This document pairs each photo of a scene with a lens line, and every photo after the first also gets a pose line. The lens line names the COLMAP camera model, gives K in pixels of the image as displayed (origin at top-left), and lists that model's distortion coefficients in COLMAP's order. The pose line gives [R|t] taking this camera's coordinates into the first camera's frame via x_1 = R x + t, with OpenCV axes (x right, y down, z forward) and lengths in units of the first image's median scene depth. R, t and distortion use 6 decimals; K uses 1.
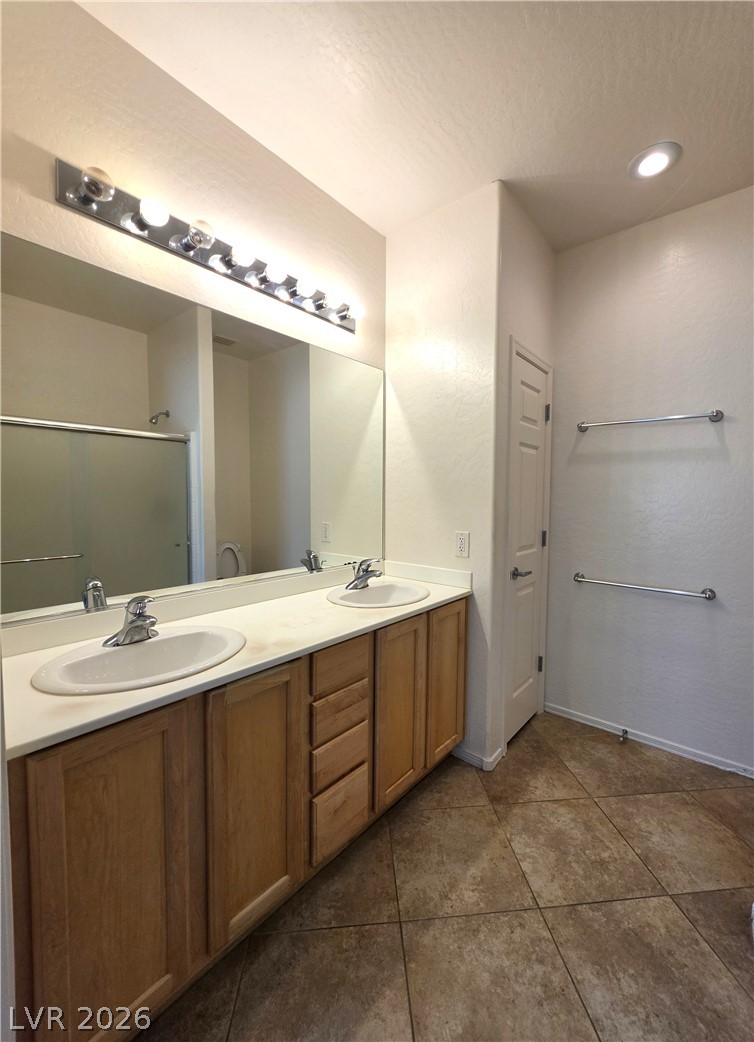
lens RADIAL K [[431.7, 0, 377.8], [0, 431.7, 520.1], [0, 0, 1]] dist [0.000970, 0.001862]
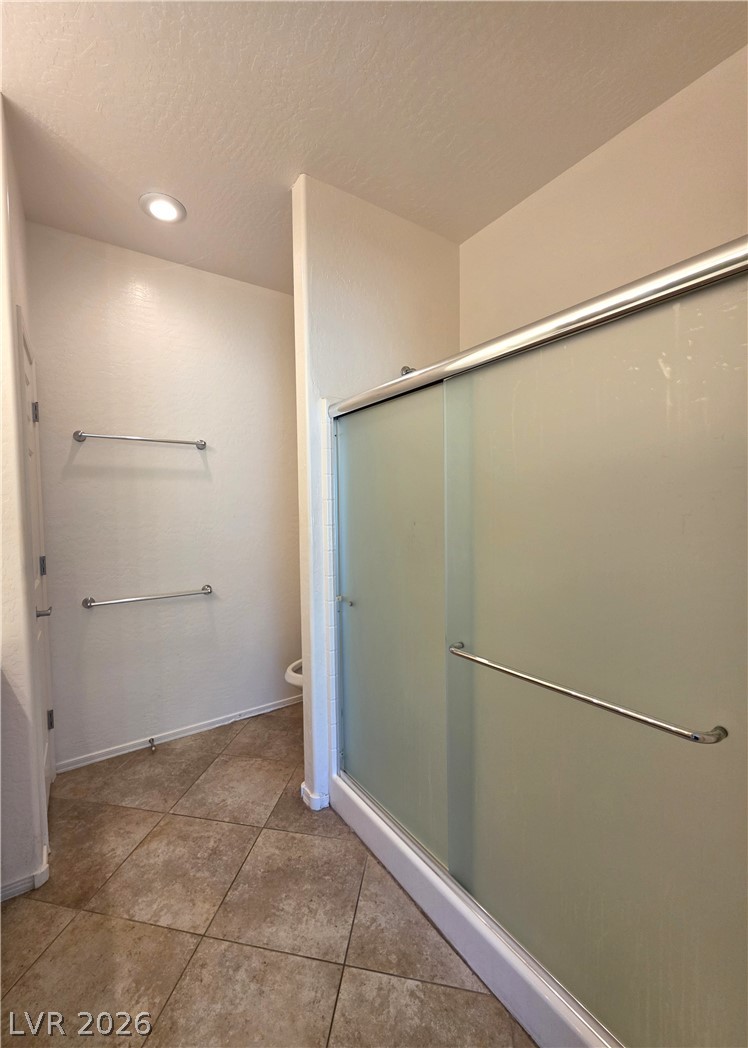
lens RADIAL K [[434.2, 0, 370.3], [0, 434.2, 522.9], [0, 0, 1]] dist [-0.002078, 0.001355]
pose [[0.259790, -0.051920, 0.964268, -0.340176], [0.076037, 0.996553, 0.033172, -0.025945], [-0.962667, 0.064702, 0.262842, 0.260023]]
